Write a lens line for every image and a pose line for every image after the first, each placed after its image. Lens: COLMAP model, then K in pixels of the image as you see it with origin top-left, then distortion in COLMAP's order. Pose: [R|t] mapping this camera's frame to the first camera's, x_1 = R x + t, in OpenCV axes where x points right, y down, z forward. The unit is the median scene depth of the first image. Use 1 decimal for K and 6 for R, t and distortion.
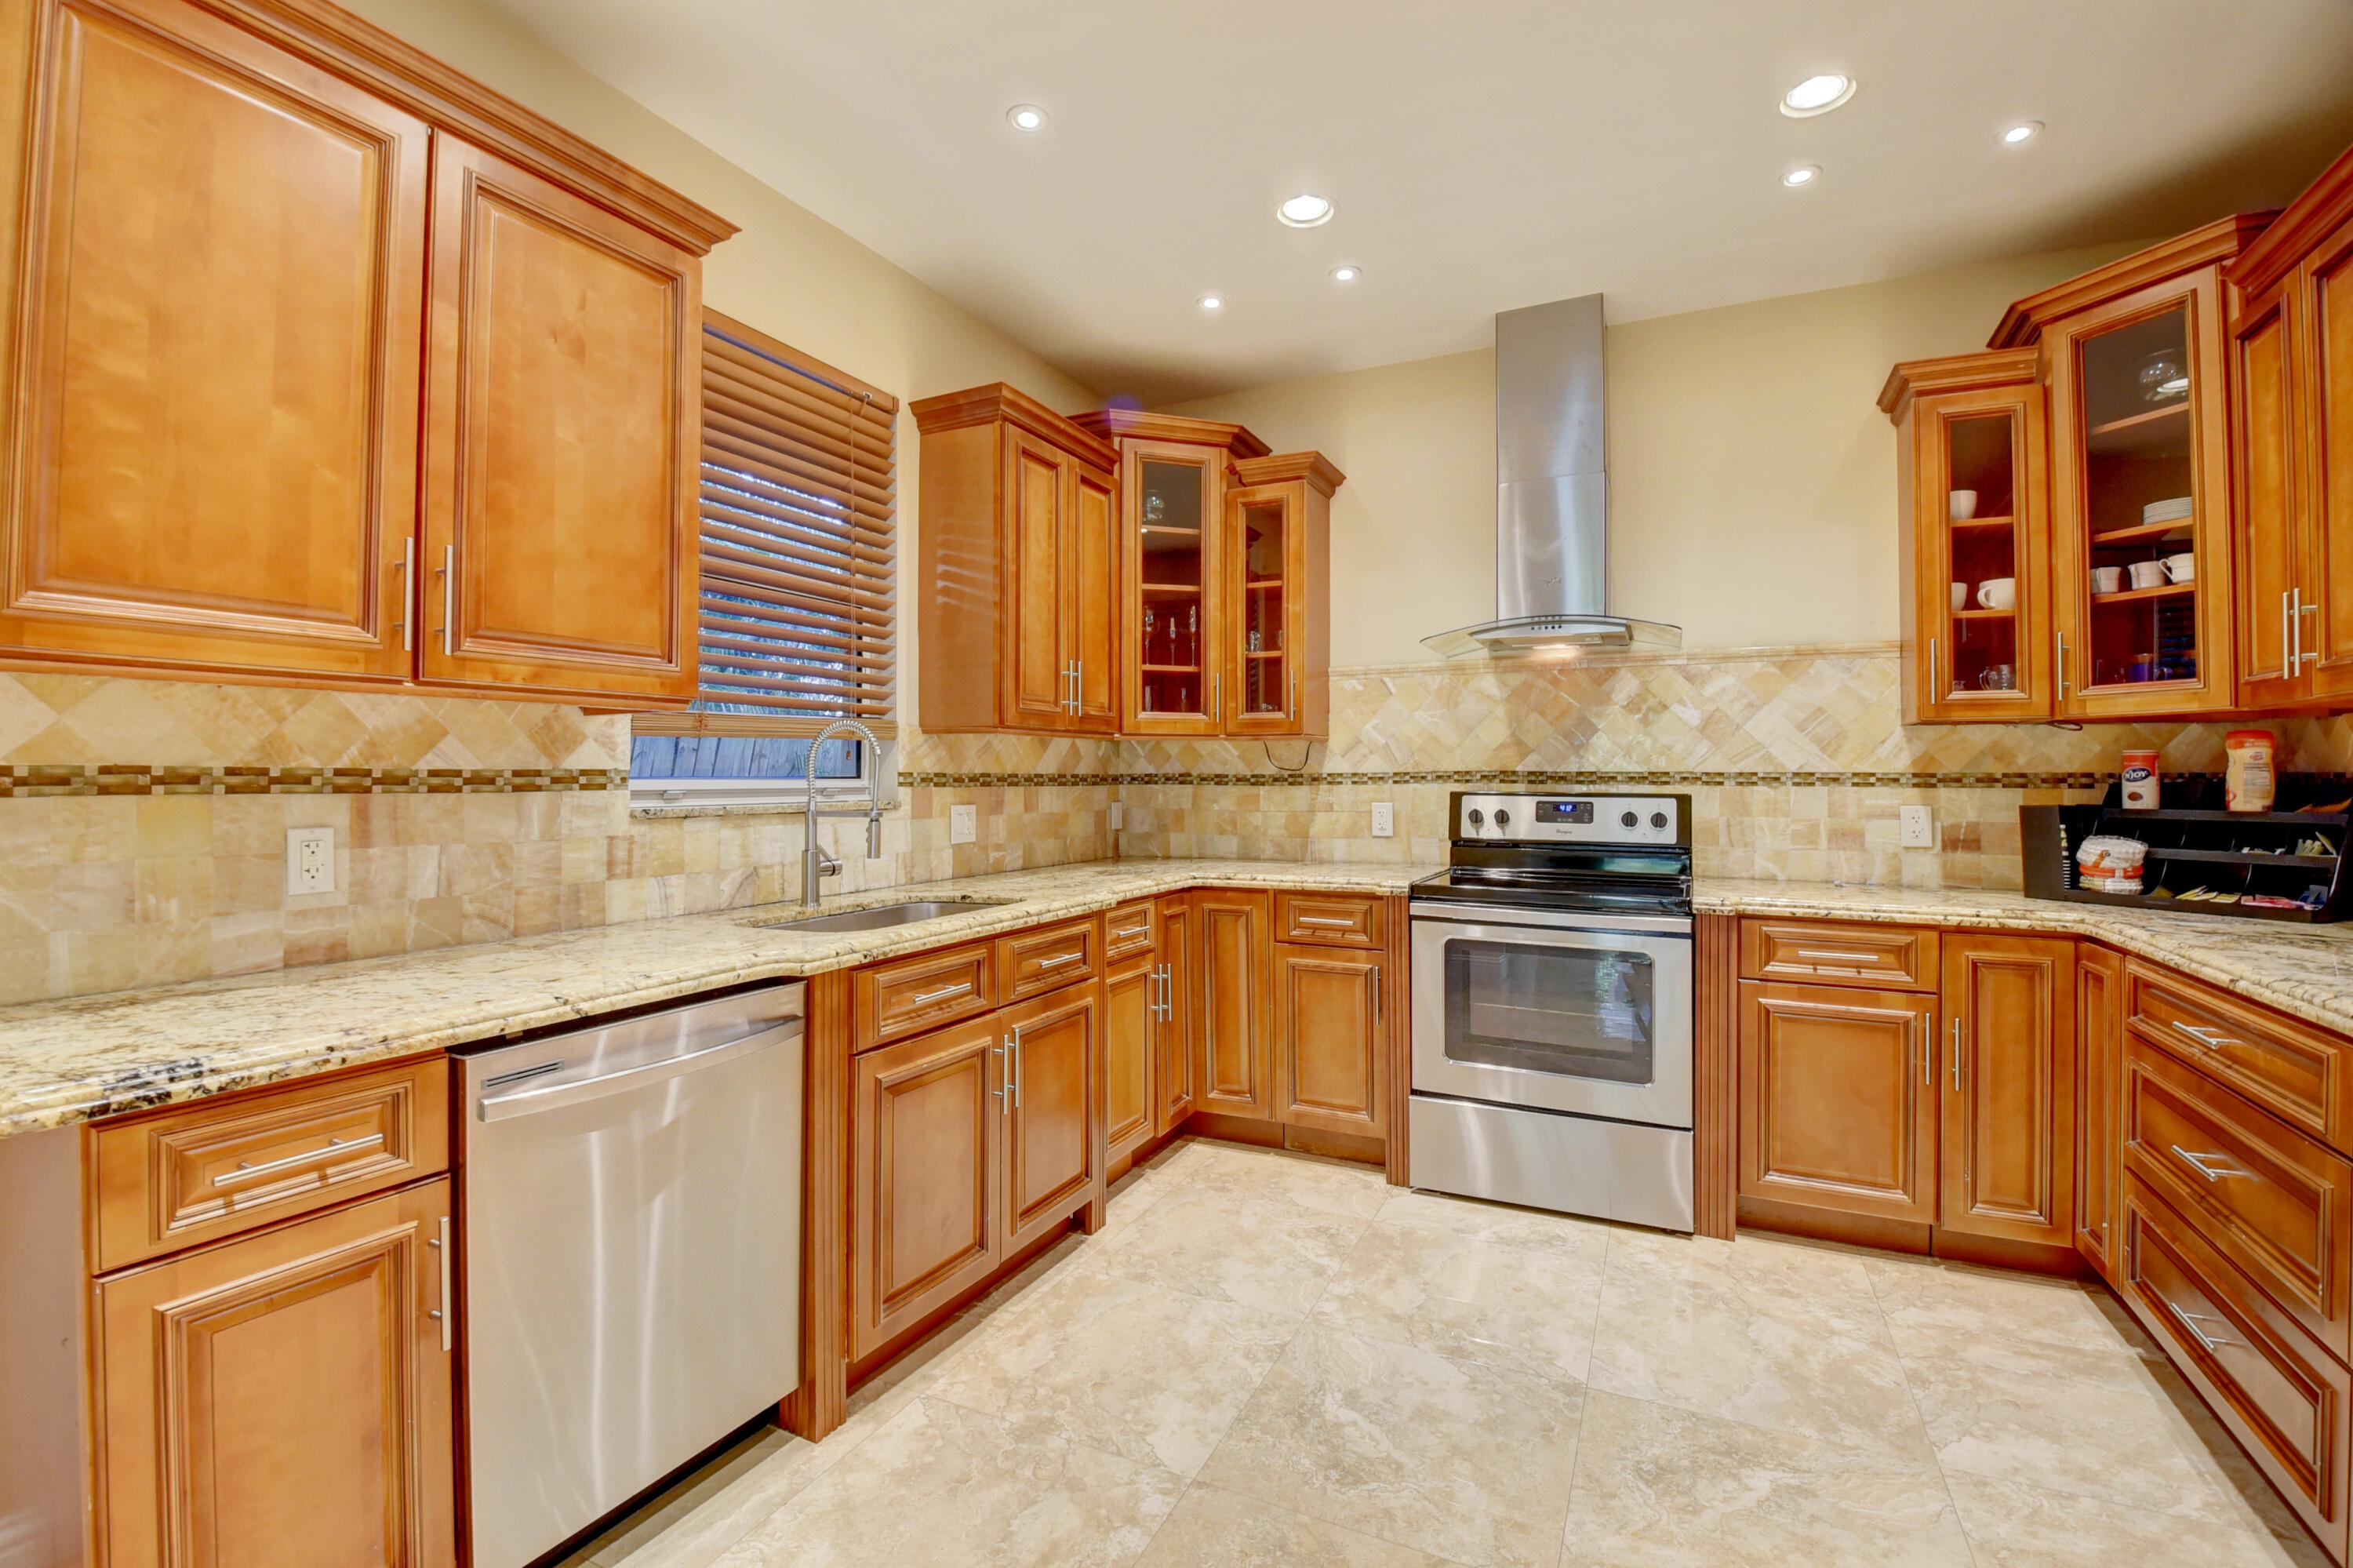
lens RADIAL K [[1044.4, 0, 1170.4], [0, 1044.4, 758.0], [0, 0, 1]] dist [0.013003, -0.022249]
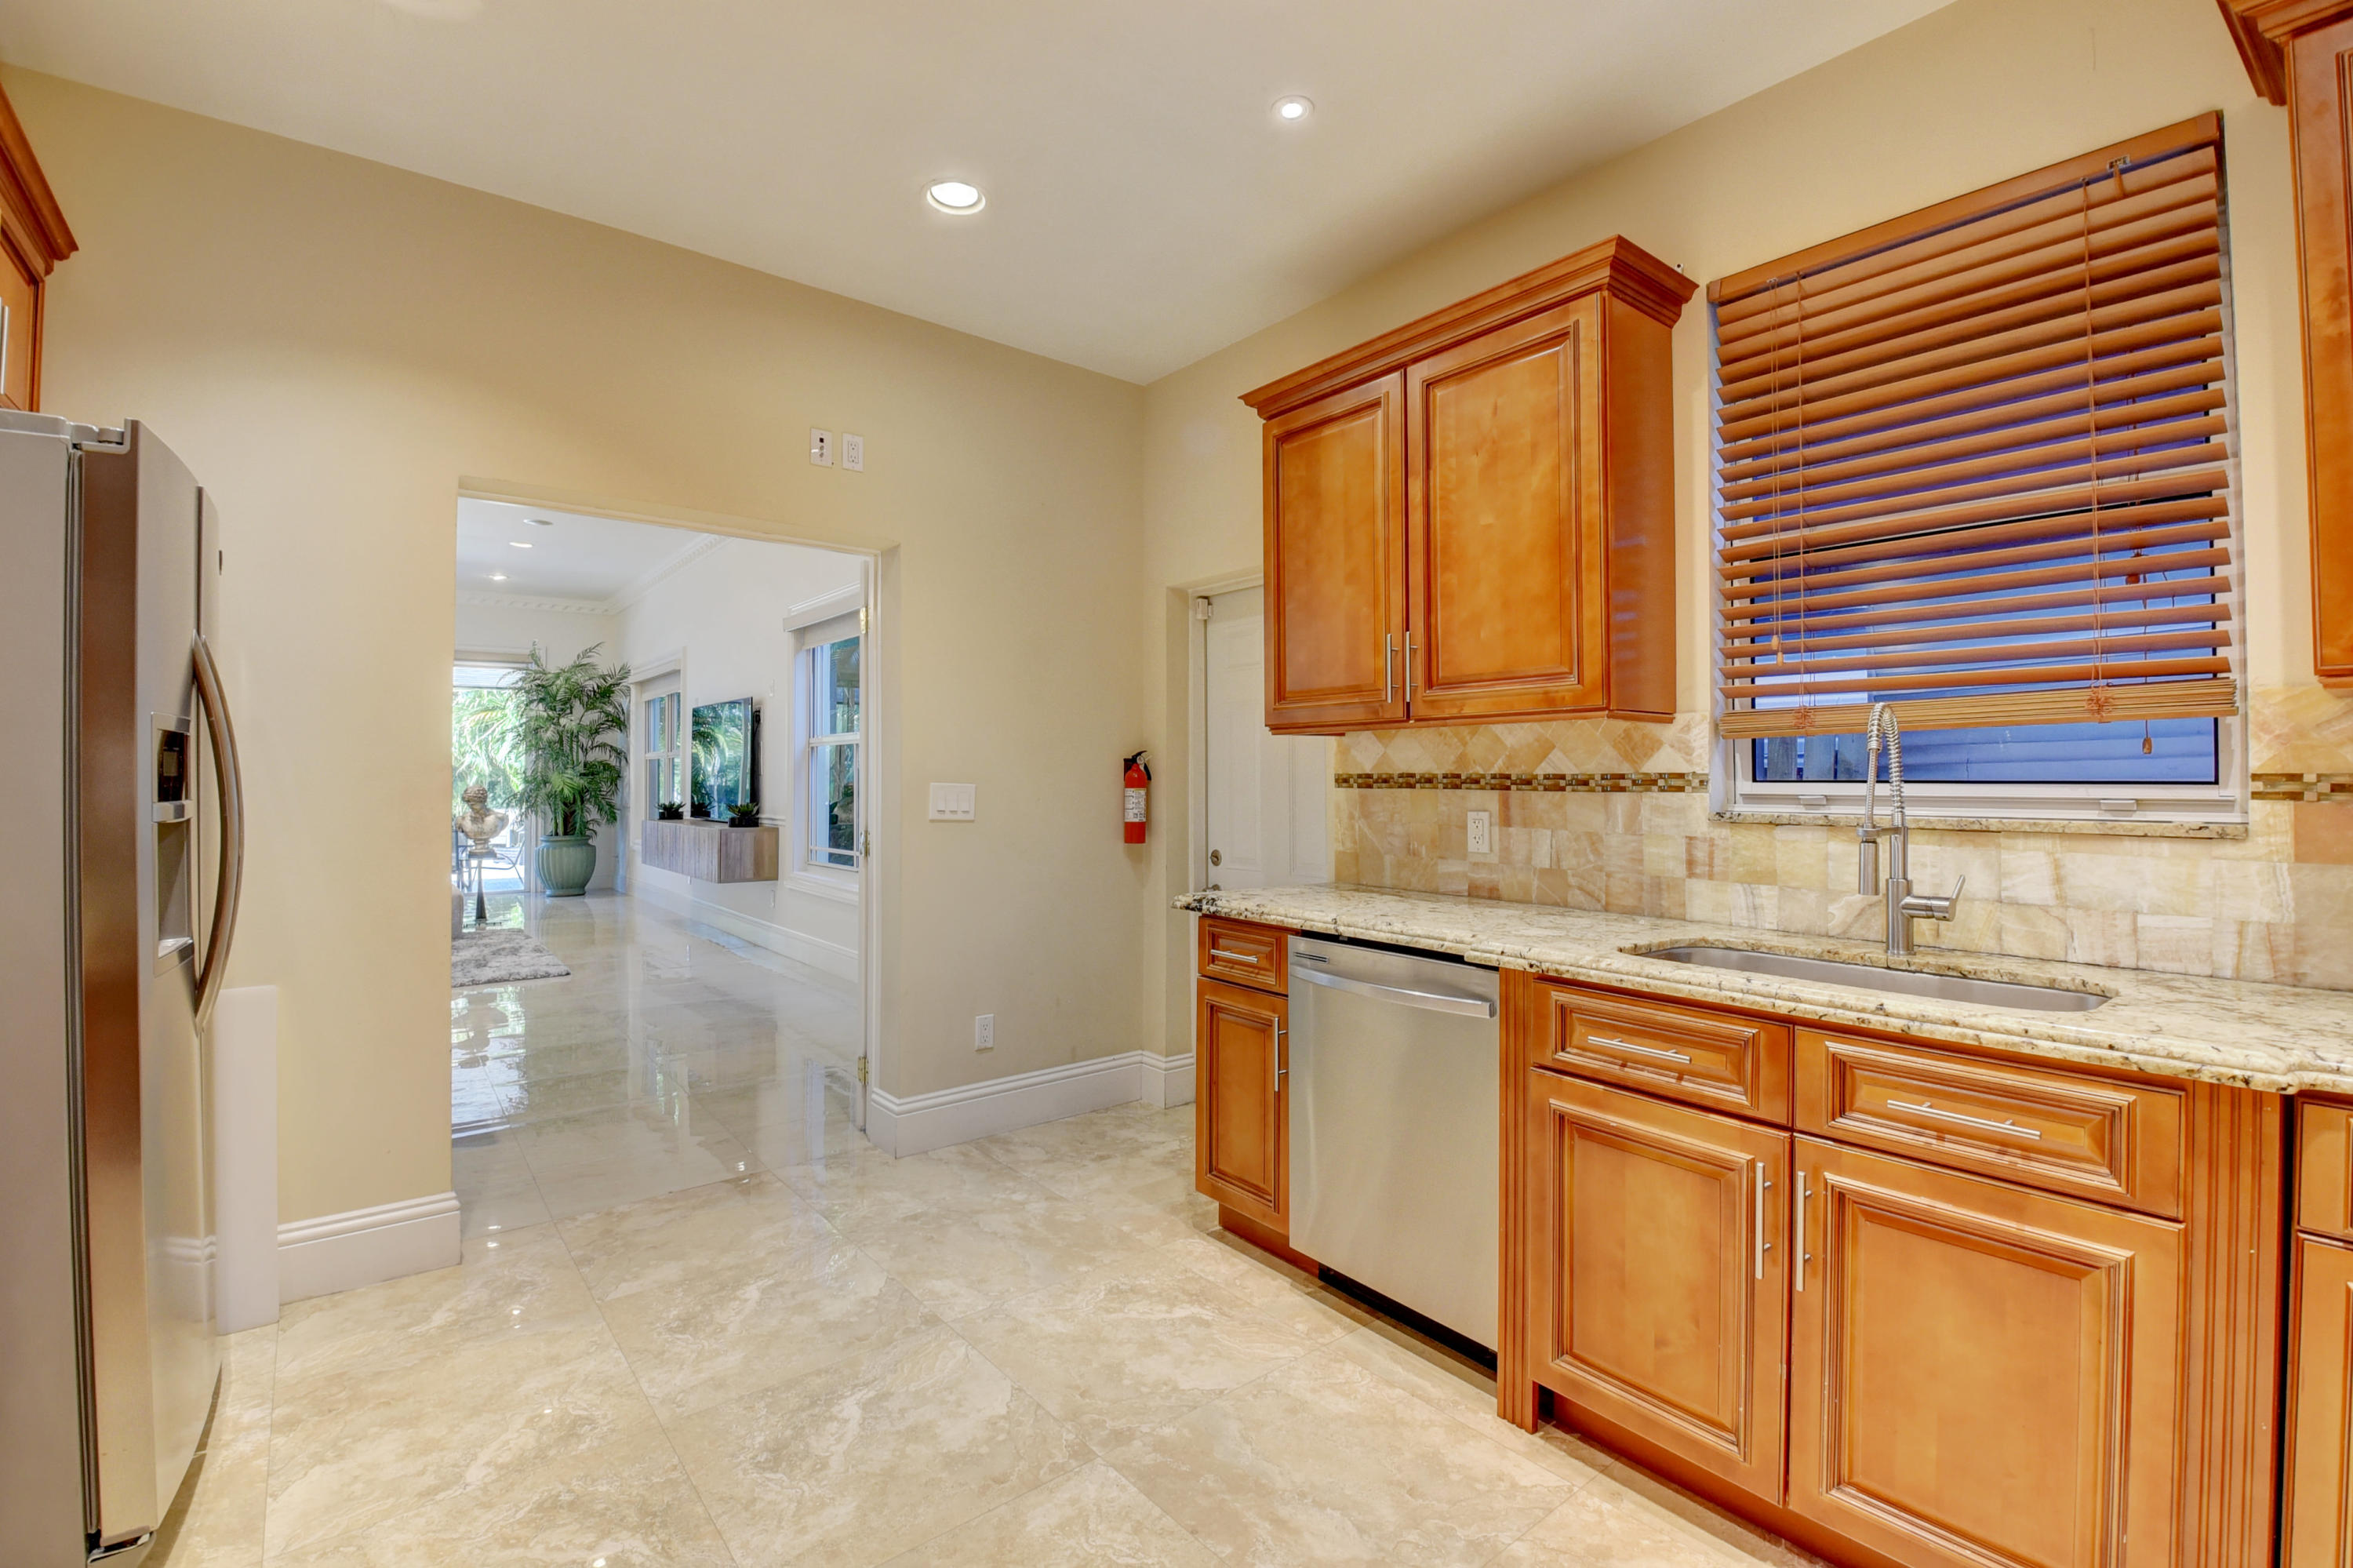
lens RADIAL K [[1044.4, 0, 1170.4], [0, 1044.4, 758.0], [0, 0, 1]] dist [0.013003, -0.022249]
pose [[-0.420210, -0.018353, -0.907241, 0.745943], [0.013022, 0.999571, -0.026252, 0.019656], [0.907333, -0.022846, -0.419791, 1.133151]]
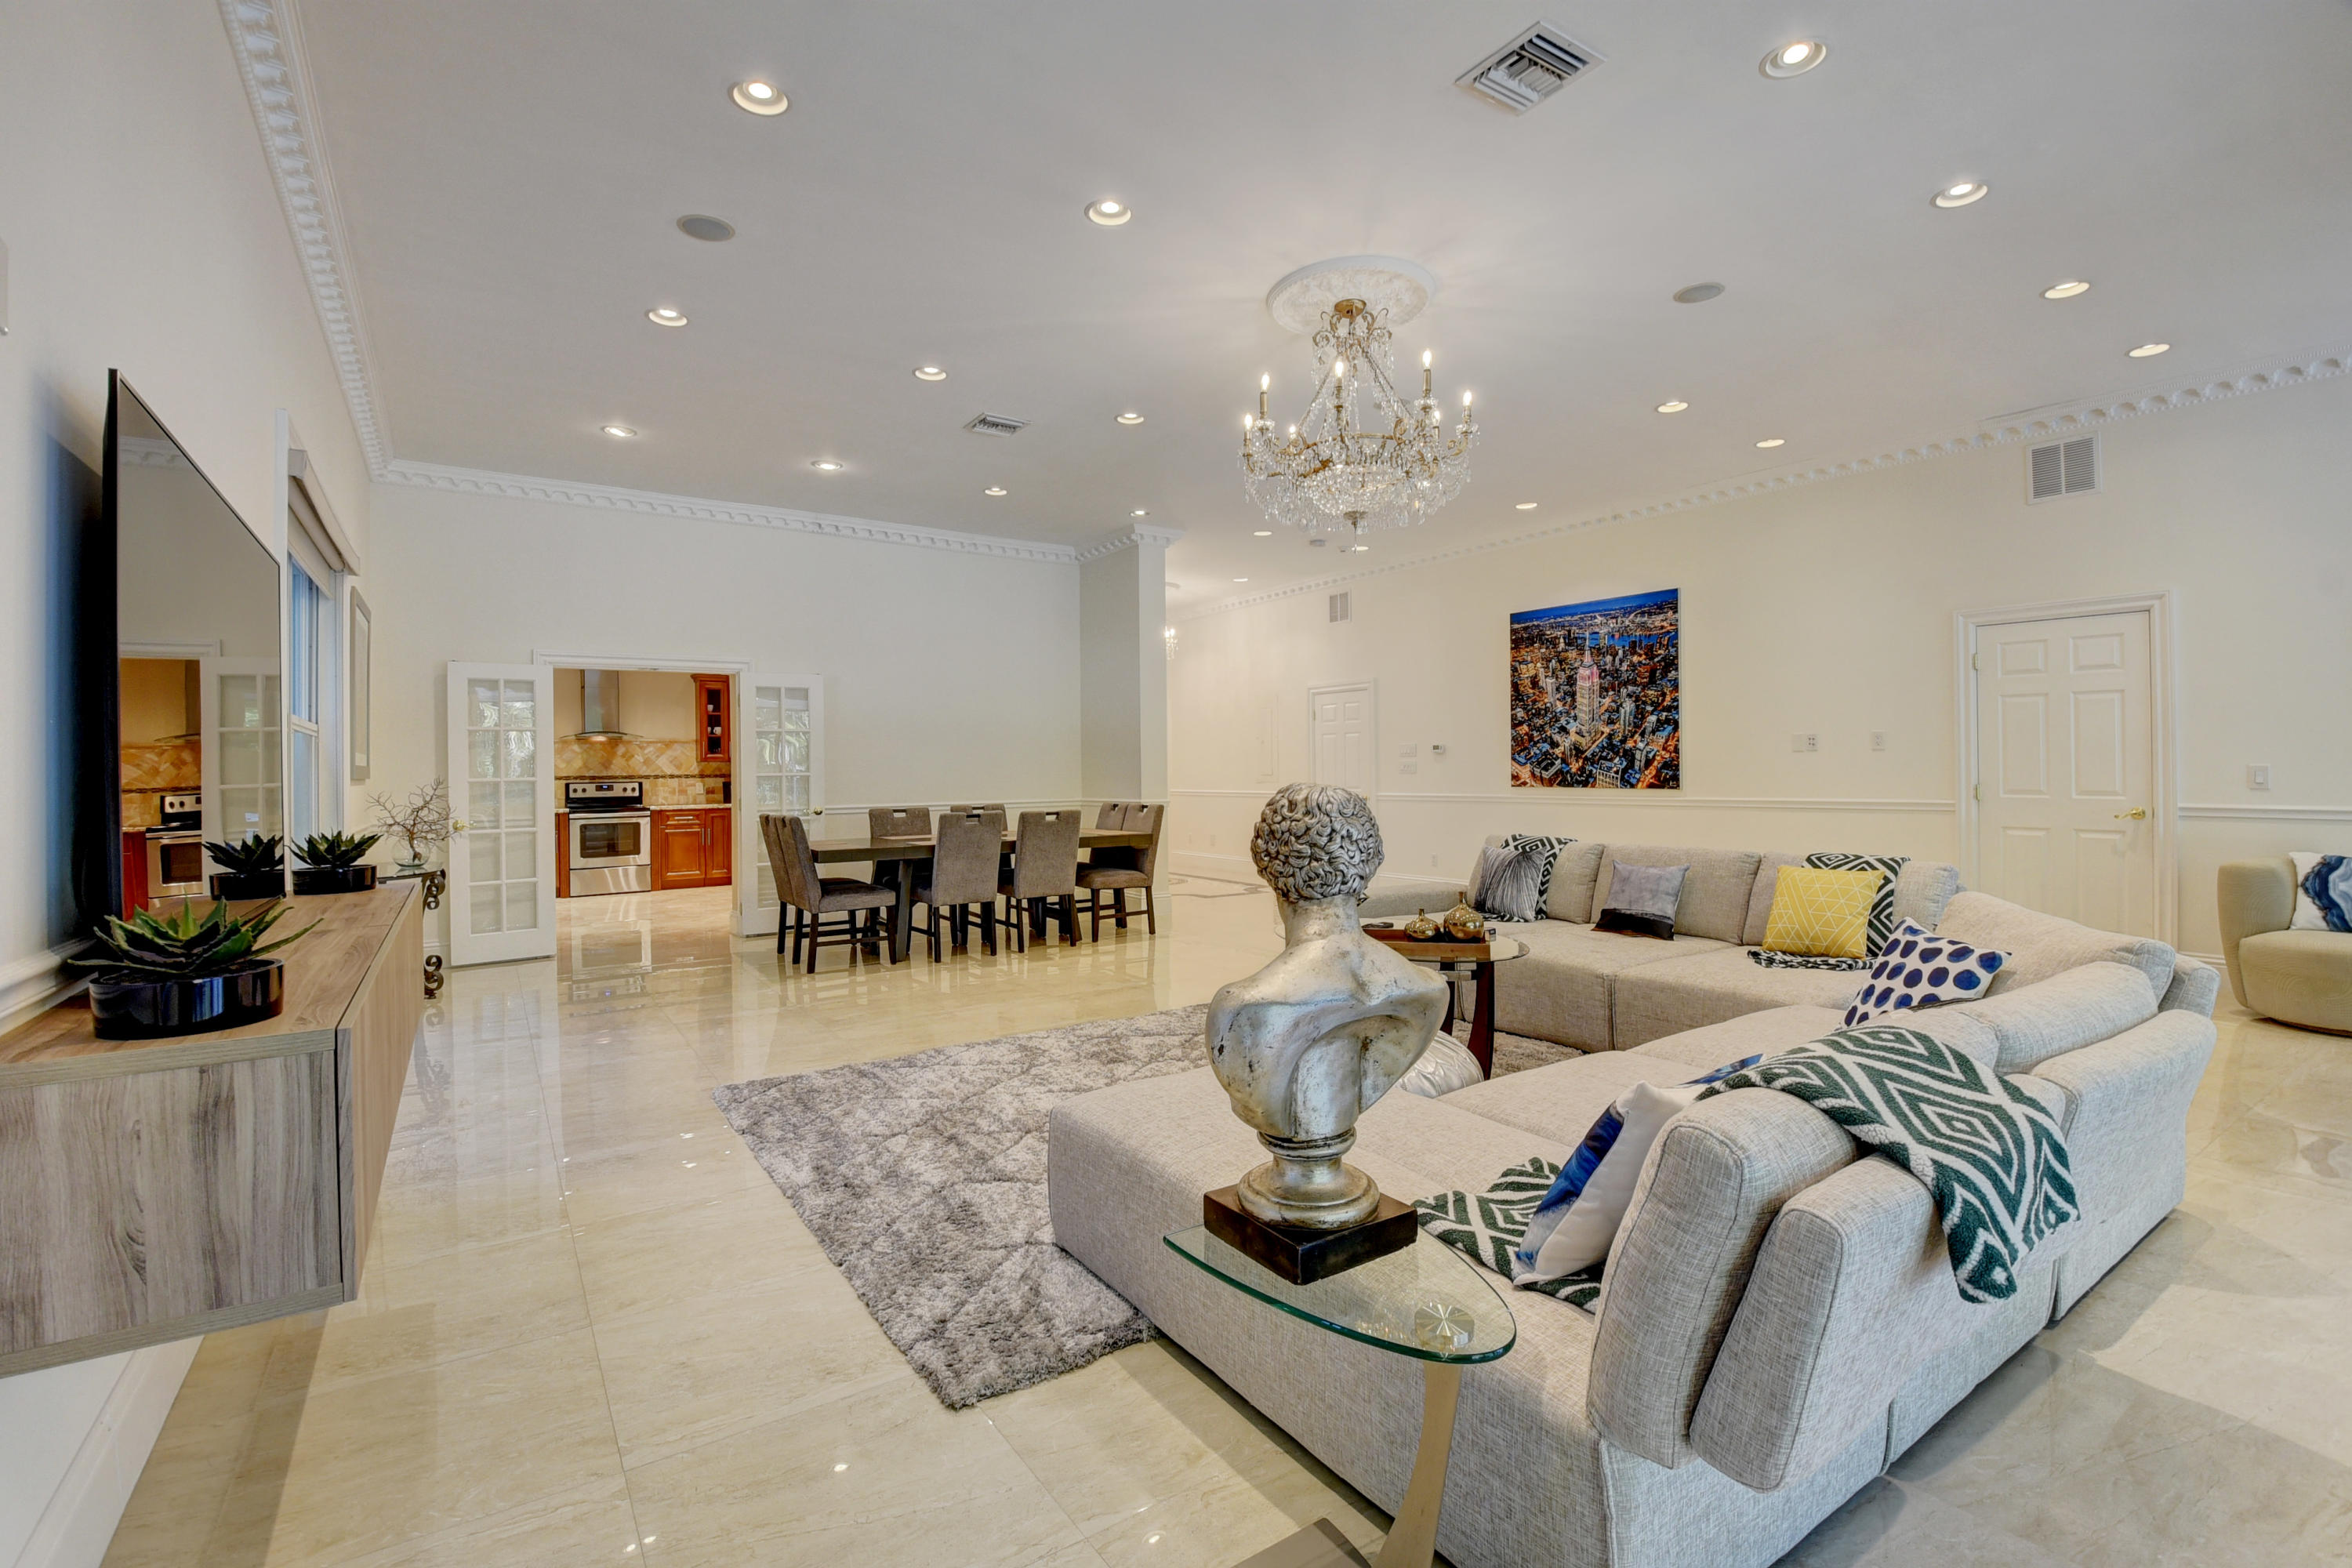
lens RADIAL K [[1043.9, 0, 1169.9], [0, 1043.9, 758.0], [0, 0, 1]] dist [0.013003, -0.022249]
pose [[0.502254, -0.008468, 0.864679, -1.119927], [-0.001861, 0.999939, 0.010874, -0.058370], [-0.864718, -0.007071, 0.502207, -1.559460]]
